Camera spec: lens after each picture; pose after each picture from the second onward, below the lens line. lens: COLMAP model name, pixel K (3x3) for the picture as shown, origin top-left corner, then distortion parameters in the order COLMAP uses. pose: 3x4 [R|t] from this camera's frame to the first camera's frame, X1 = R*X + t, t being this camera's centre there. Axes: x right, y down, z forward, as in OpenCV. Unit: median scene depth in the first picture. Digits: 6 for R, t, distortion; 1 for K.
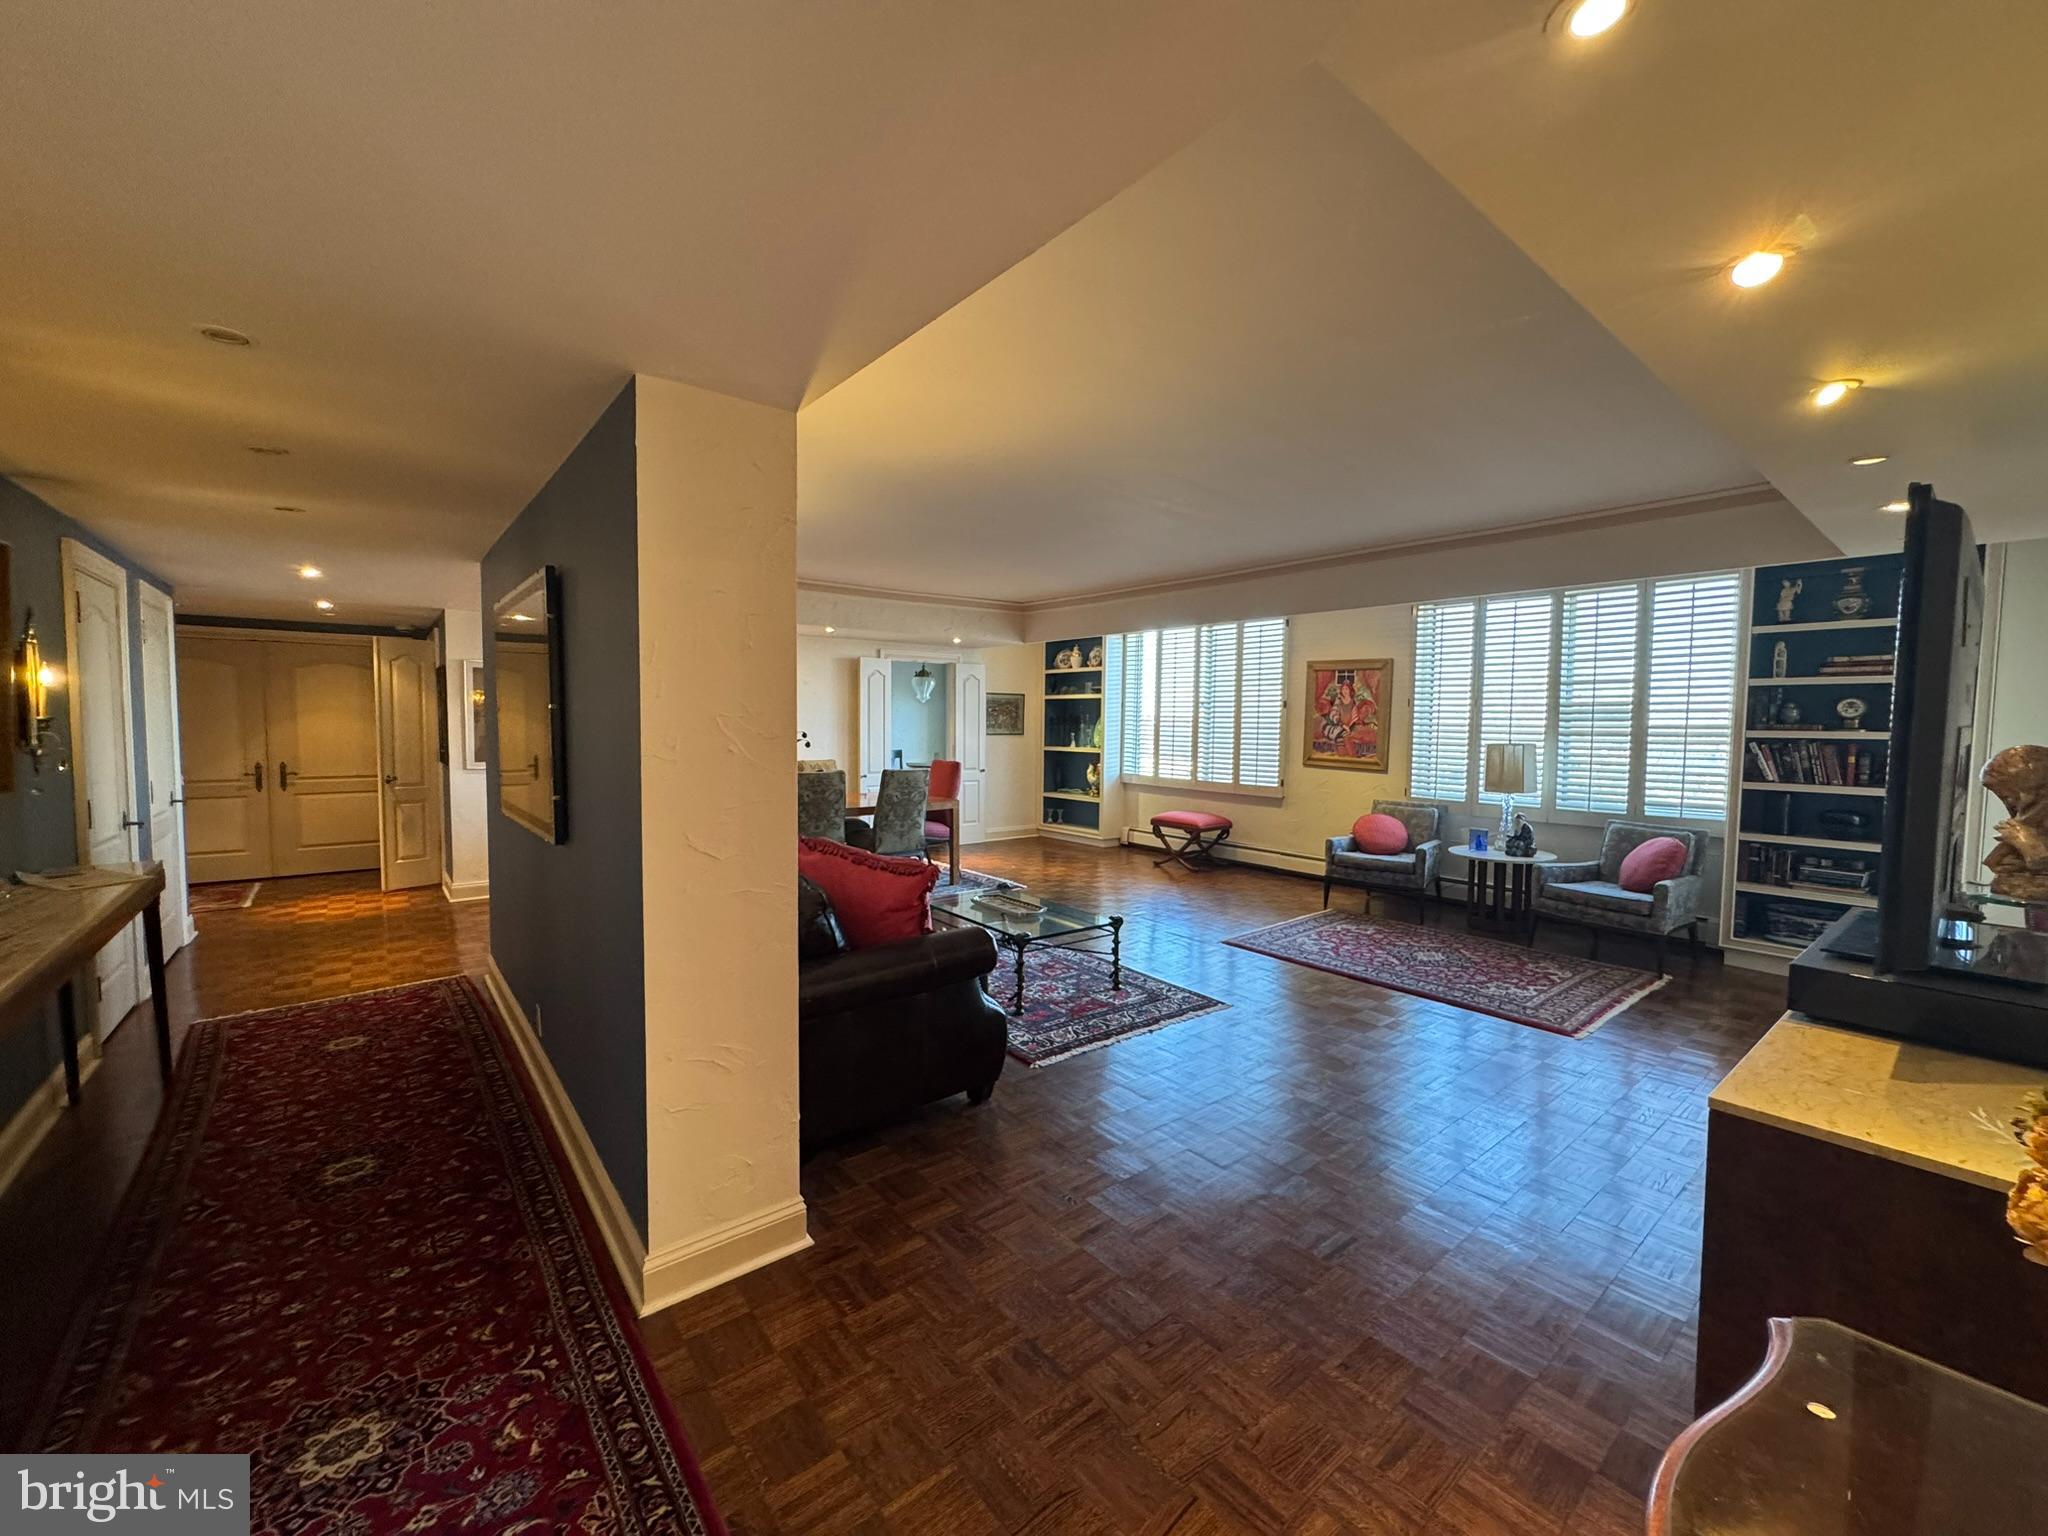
lens RADIAL K [[818.0, 0, 1027.0], [0, 818.0, 766.8], [0, 0, 1]] dist [-0.004344, 0.001042]
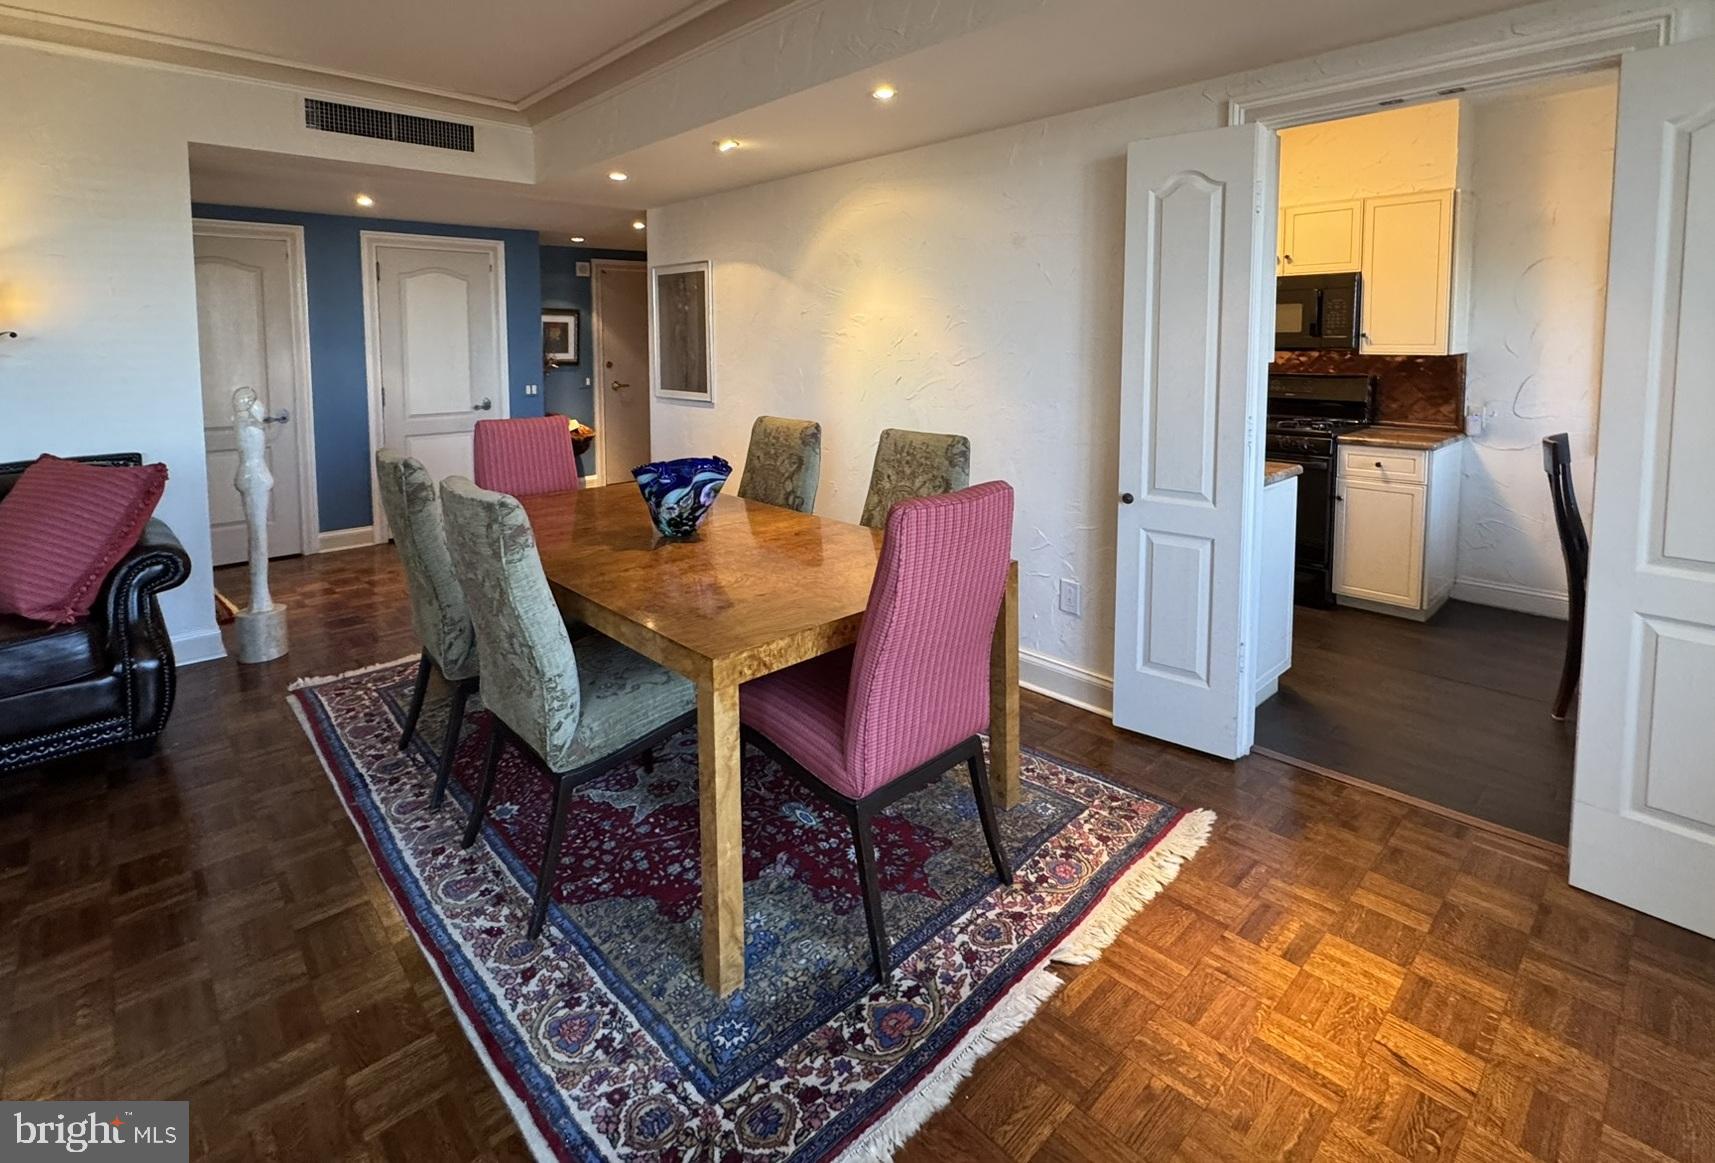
lens RADIAL K [[818.2, 0, 833.4], [0, 818.2, 394.7], [0, 0, 1]] dist [-0.003804, 0.000079]
pose [[0.051948, 0.060359, -0.996824, 0.200664], [-0.051729, 0.996994, 0.057674, -0.069214], [0.997309, 0.048568, 0.054914, 1.345244]]
